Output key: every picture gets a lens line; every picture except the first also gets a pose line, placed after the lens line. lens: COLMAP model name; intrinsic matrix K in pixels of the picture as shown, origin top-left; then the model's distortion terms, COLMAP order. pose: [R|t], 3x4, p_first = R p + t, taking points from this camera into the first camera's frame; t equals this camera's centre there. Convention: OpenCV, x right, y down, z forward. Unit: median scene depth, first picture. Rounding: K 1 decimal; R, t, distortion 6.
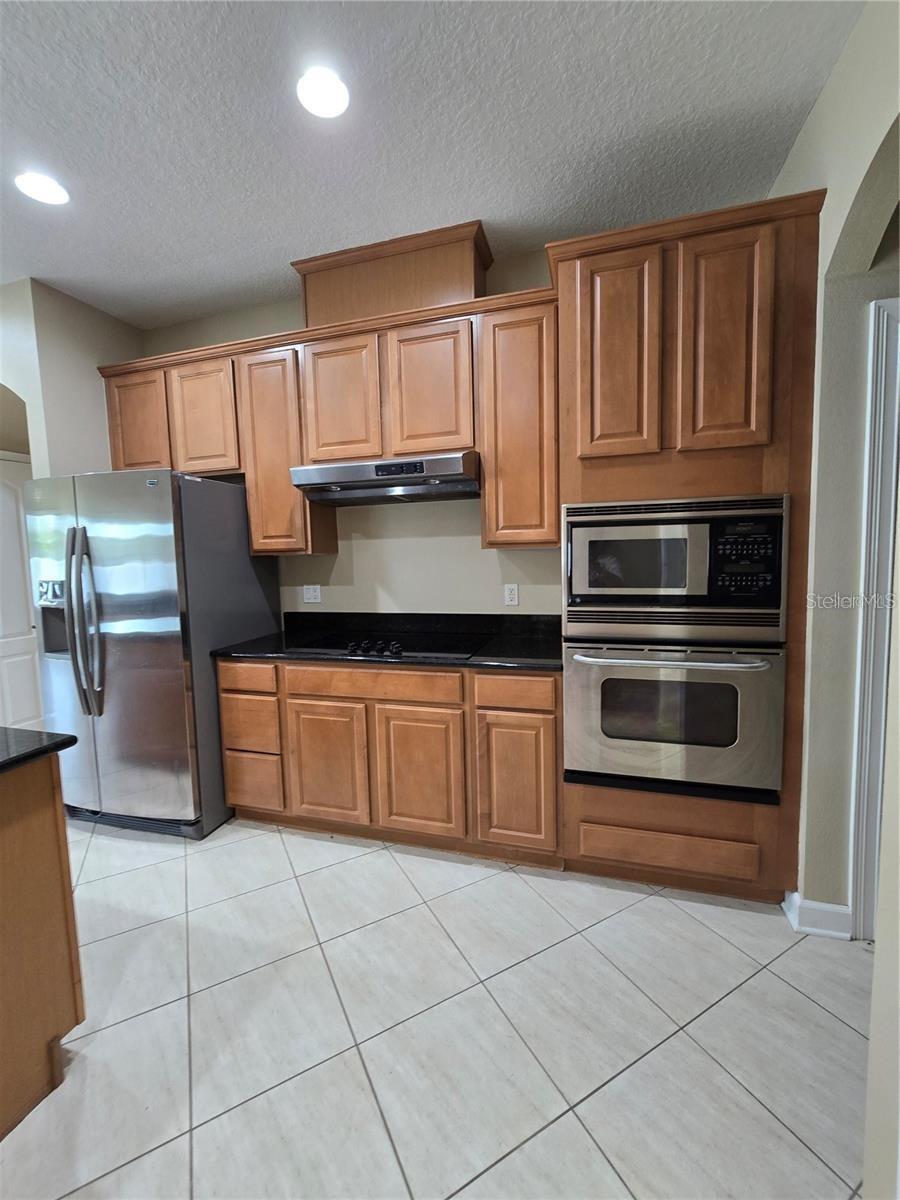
lens RADIAL K [[486.0, 0, 450.0], [0, 486.0, 600.0], [0, 0, 1]] dist [-0.001293, 0.000193]
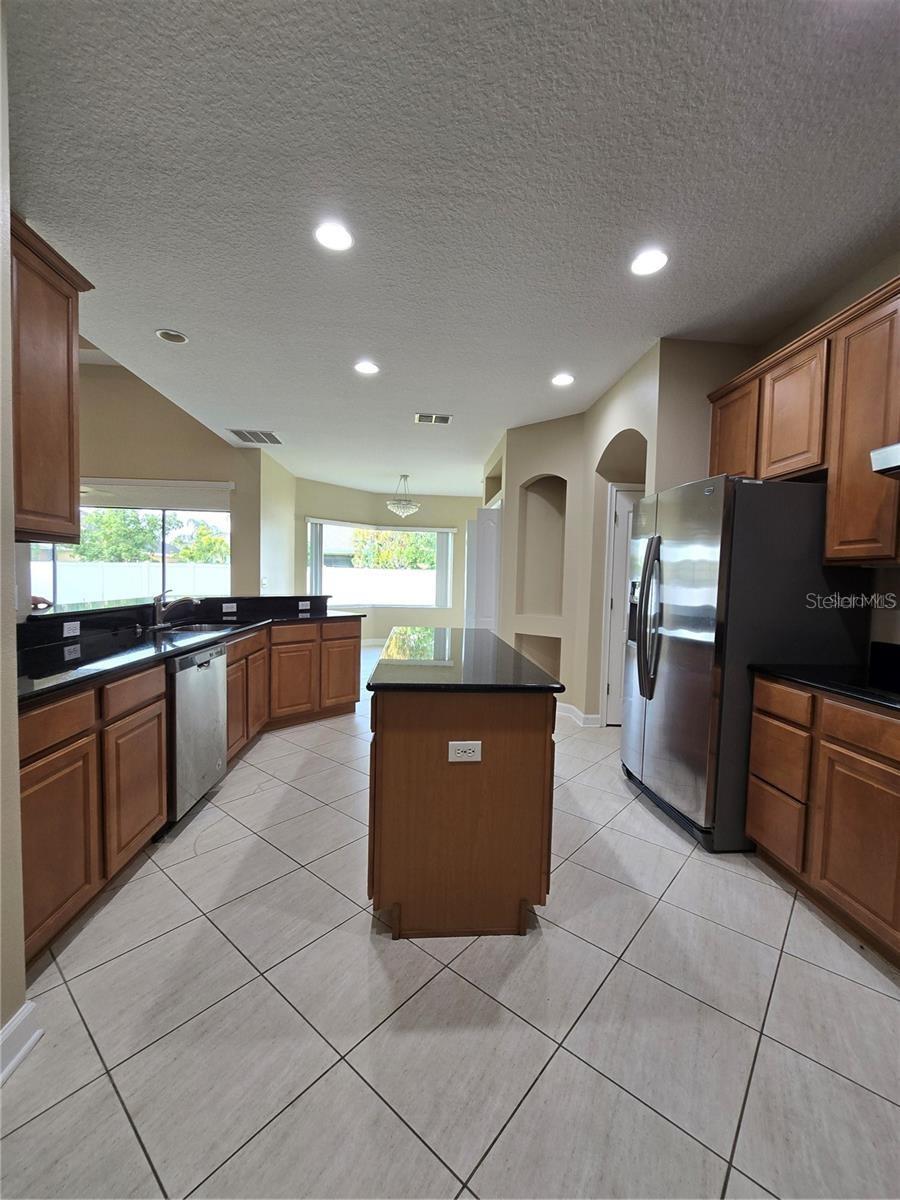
lens RADIAL K [[492.5, 0, 462.1], [0, 492.5, 606.6], [0, 0, 1]] dist [-0.001720, -0.000117]
pose [[0.379116, 0.091365, -0.920828, 0.163188], [-0.128532, 0.990667, 0.045376, 0.023551], [0.916379, 0.101153, 0.387321, 0.111711]]
